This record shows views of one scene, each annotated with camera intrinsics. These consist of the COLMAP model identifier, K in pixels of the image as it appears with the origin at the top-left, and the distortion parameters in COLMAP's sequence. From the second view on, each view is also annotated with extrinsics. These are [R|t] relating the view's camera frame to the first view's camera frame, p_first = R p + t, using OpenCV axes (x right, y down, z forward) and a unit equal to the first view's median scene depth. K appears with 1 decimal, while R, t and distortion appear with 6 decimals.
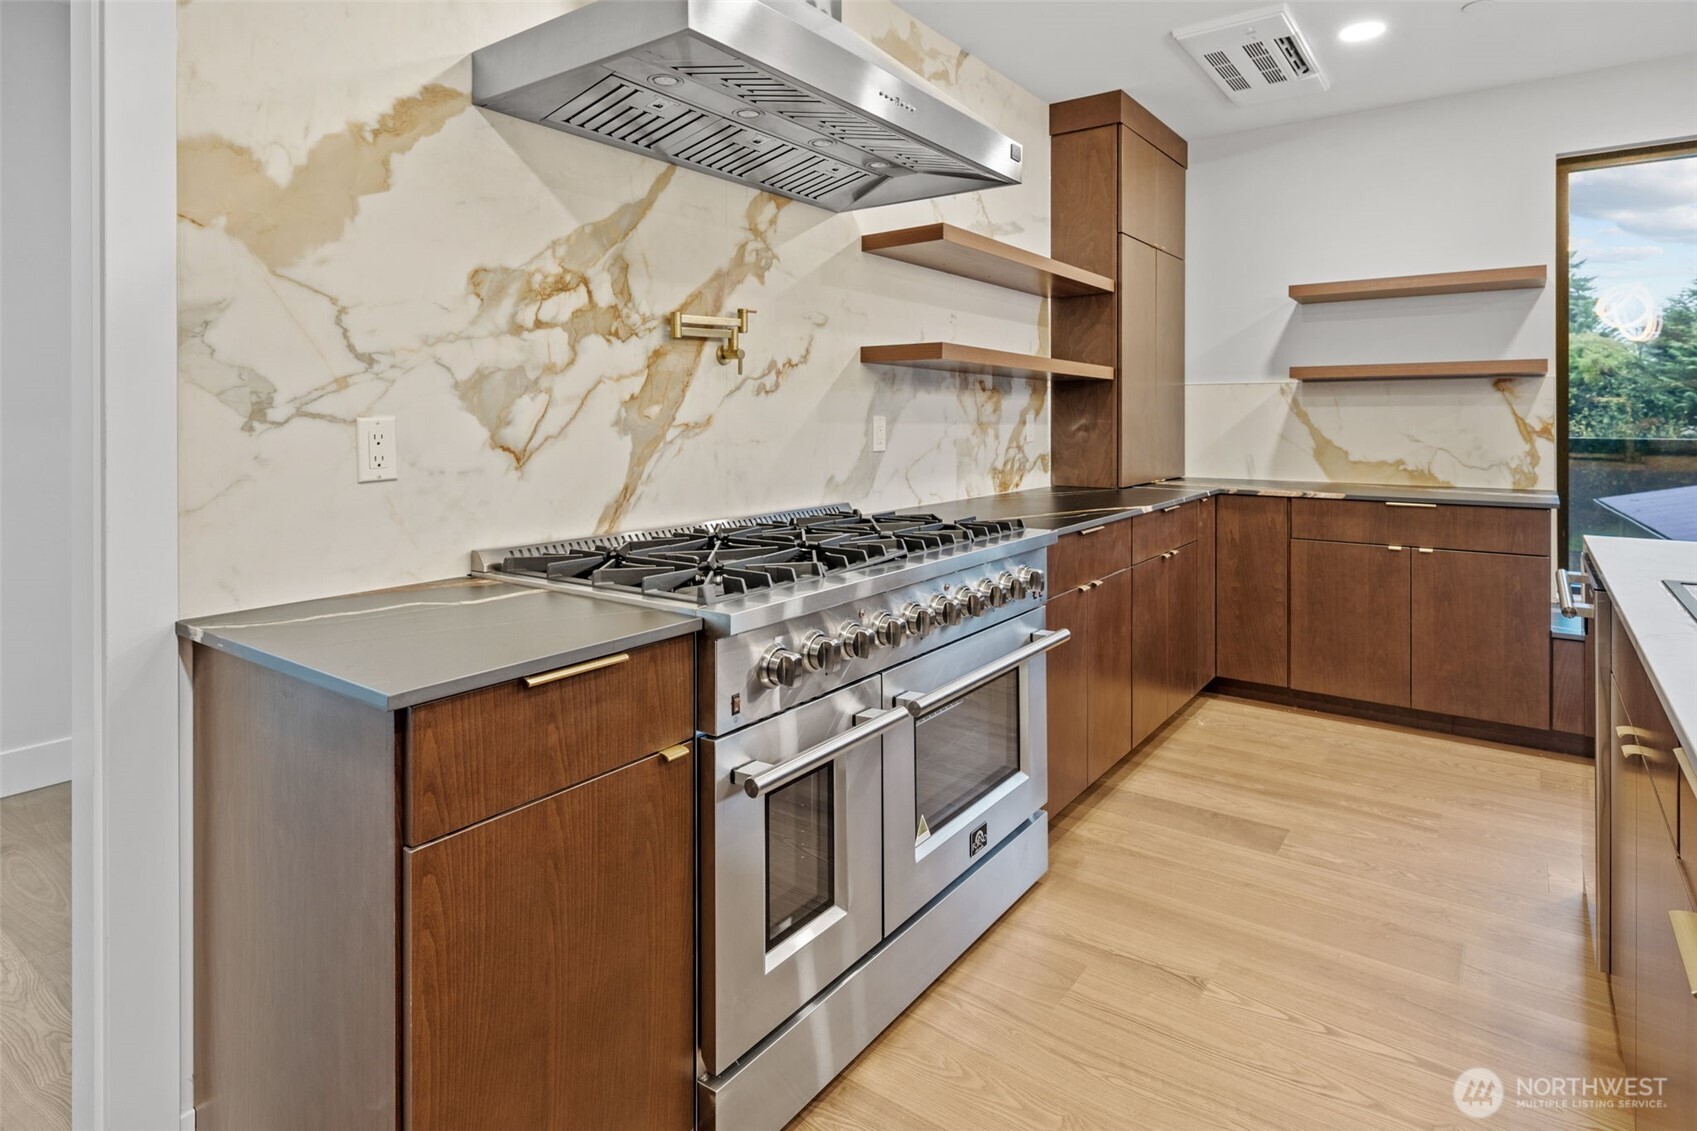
lens RADIAL K [[916.9, 0, 846.2], [0, 916.9, 416.5], [0, 0, 1]] dist [0.002821, 0.000550]
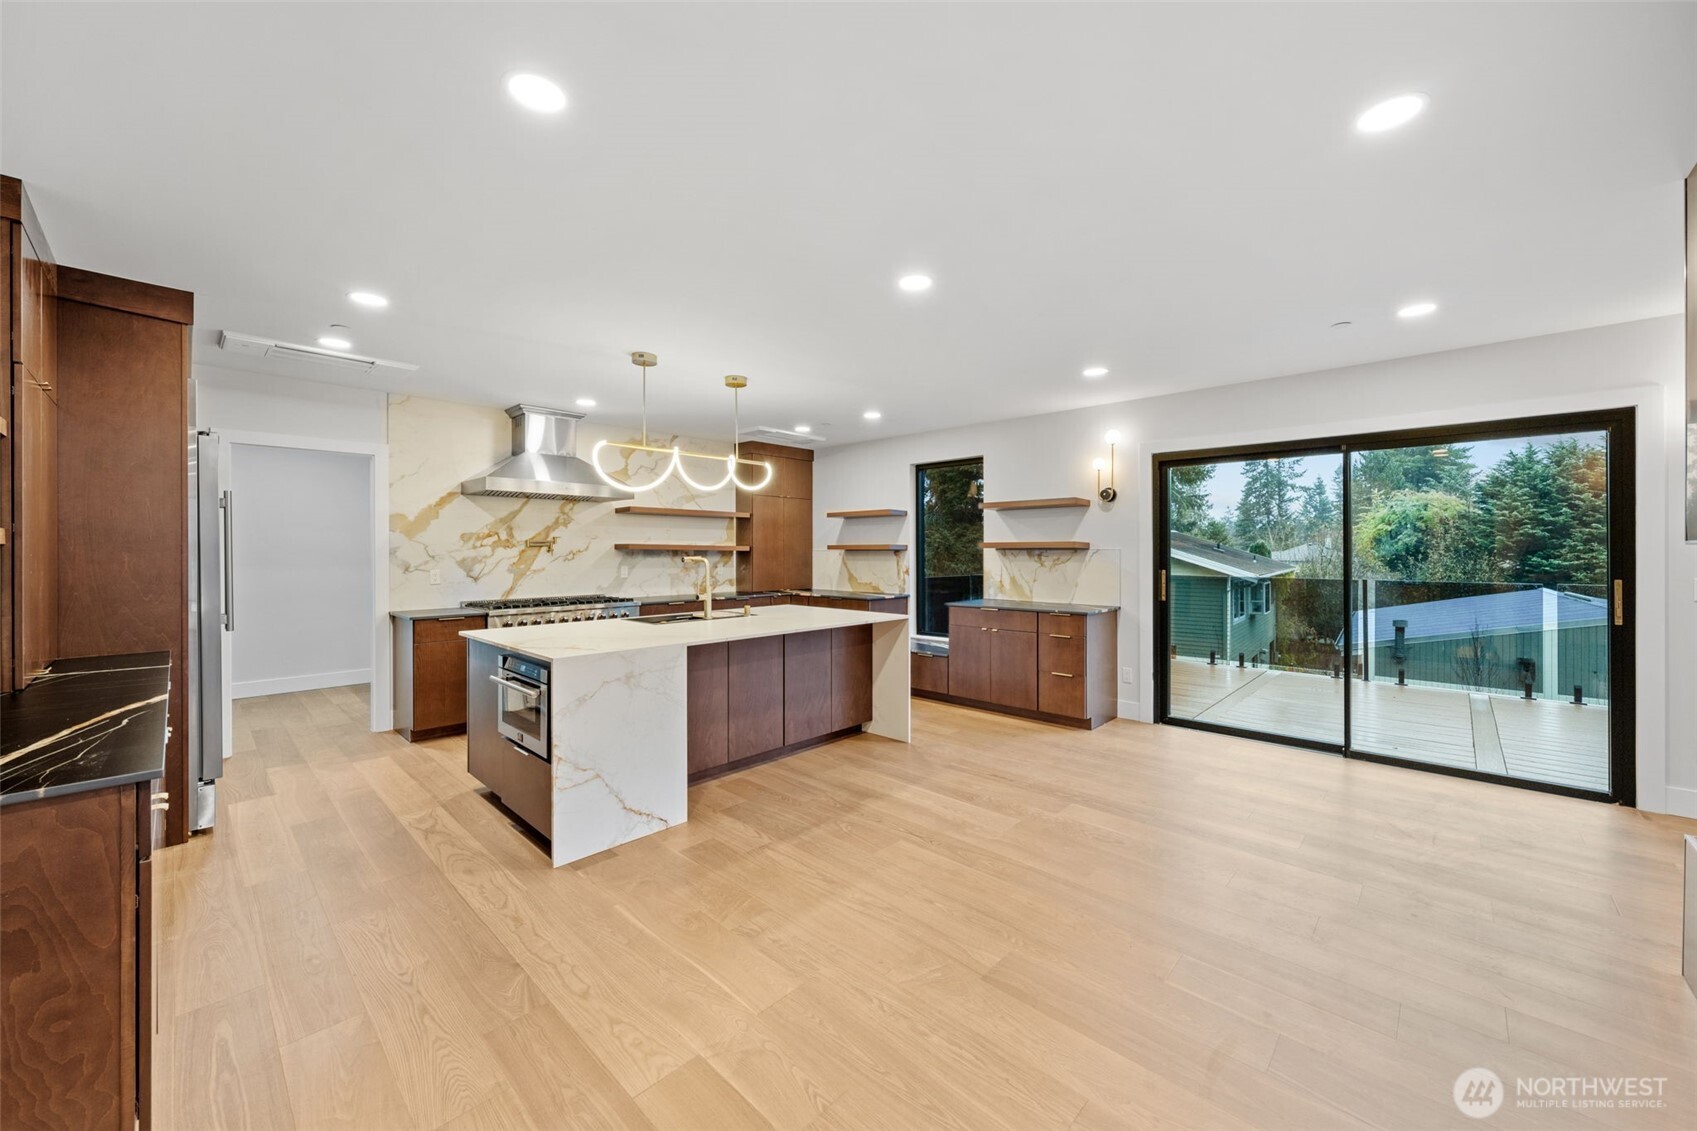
lens RADIAL K [[638.3, 0, 845.9], [0, 638.3, 551.5], [0, 0, 1]] dist [-0.001559, -0.000016]
pose [[0.991747, 0.001214, -0.128205, 0.935654], [-0.001118, 0.999999, 0.000823, -0.047155], [0.128206, -0.000673, 0.991747, -0.910420]]
